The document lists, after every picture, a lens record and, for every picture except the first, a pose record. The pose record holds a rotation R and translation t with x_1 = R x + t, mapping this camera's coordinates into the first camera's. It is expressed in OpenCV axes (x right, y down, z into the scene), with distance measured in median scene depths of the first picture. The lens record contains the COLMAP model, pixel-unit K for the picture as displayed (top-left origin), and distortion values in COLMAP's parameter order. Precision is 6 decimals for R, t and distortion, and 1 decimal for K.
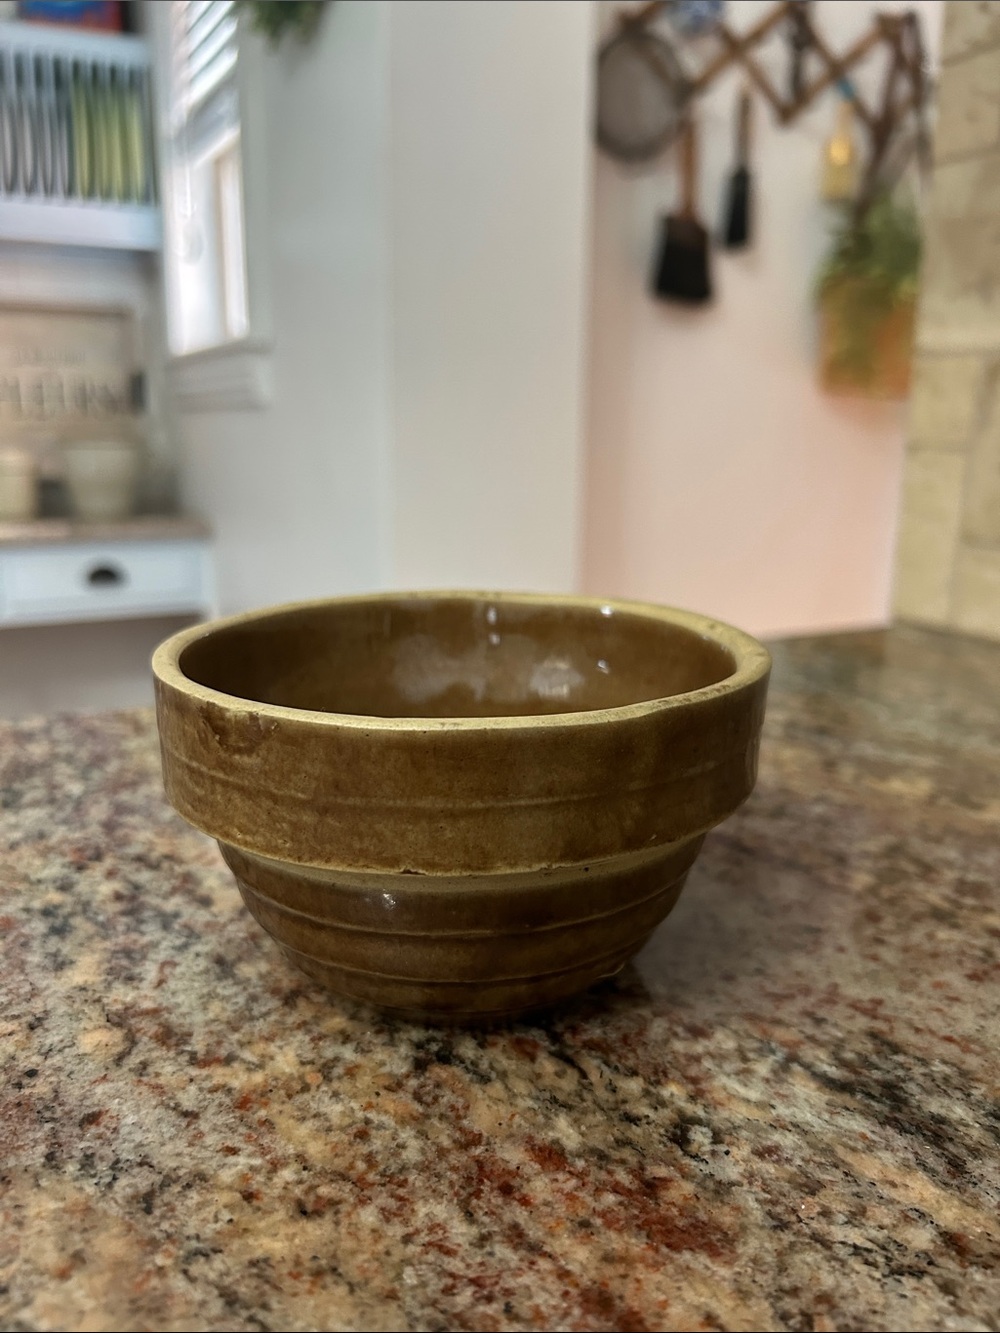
lens RADIAL K [[1055.6, 0, 480.6], [0, 1055.6, 666.3], [0, 0, 1]] dist [-0.043483, 0.004998]
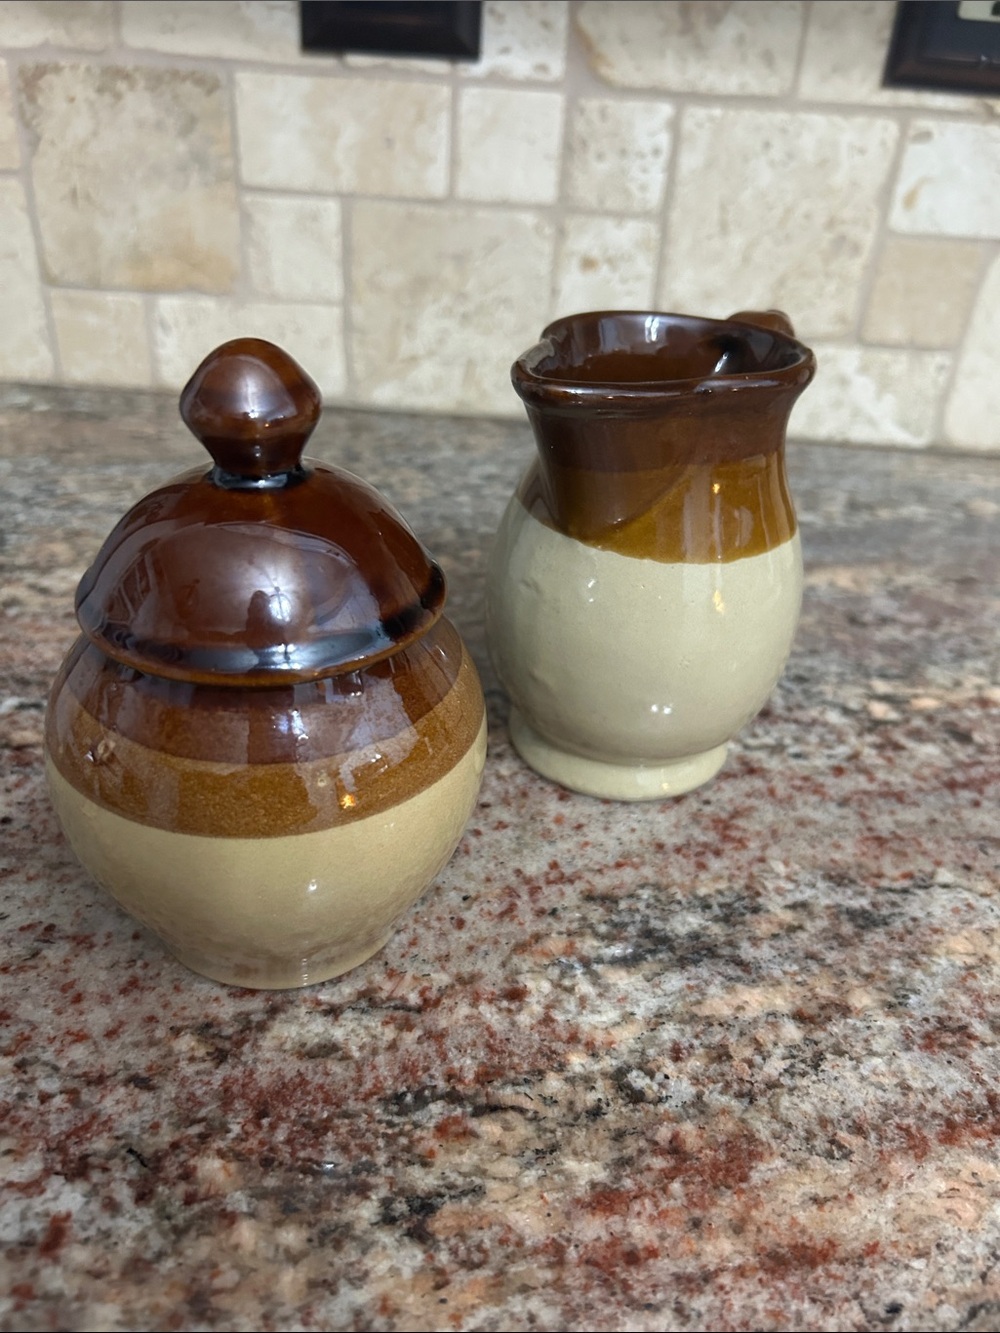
lens RADIAL K [[1027.3, 0, 500.0], [0, 1027.3, 666.5], [0, 0, 1]] dist [-0.013175, -0.001662]
pose [[0.493214, -0.446861, 0.746362, -0.526731], [0.153123, 0.889178, 0.431180, -0.493247], [-0.856326, -0.098379, 0.506979, 0.600892]]
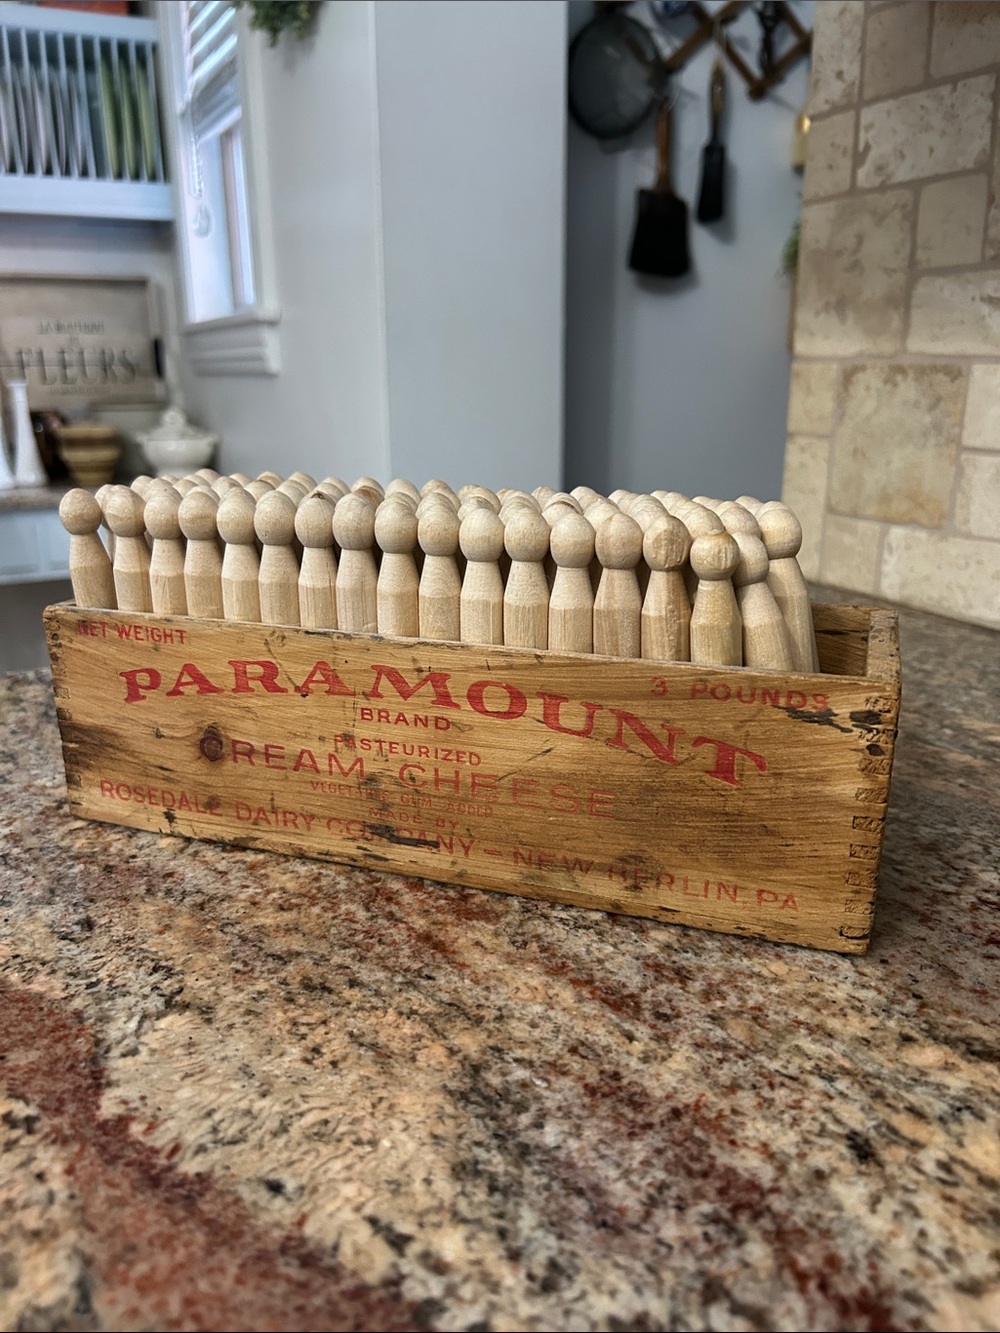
lens RADIAL K [[1027.3, 0, 500.0], [0, 1027.3, 666.5], [0, 0, 1]] dist [-0.013175, -0.001662]
pose [[0.999881, -0.015403, 0.000599, 0.219379], [0.015347, 0.998391, 0.054597, -0.022602], [-0.001439, -0.054582, 0.998508, -0.804182]]
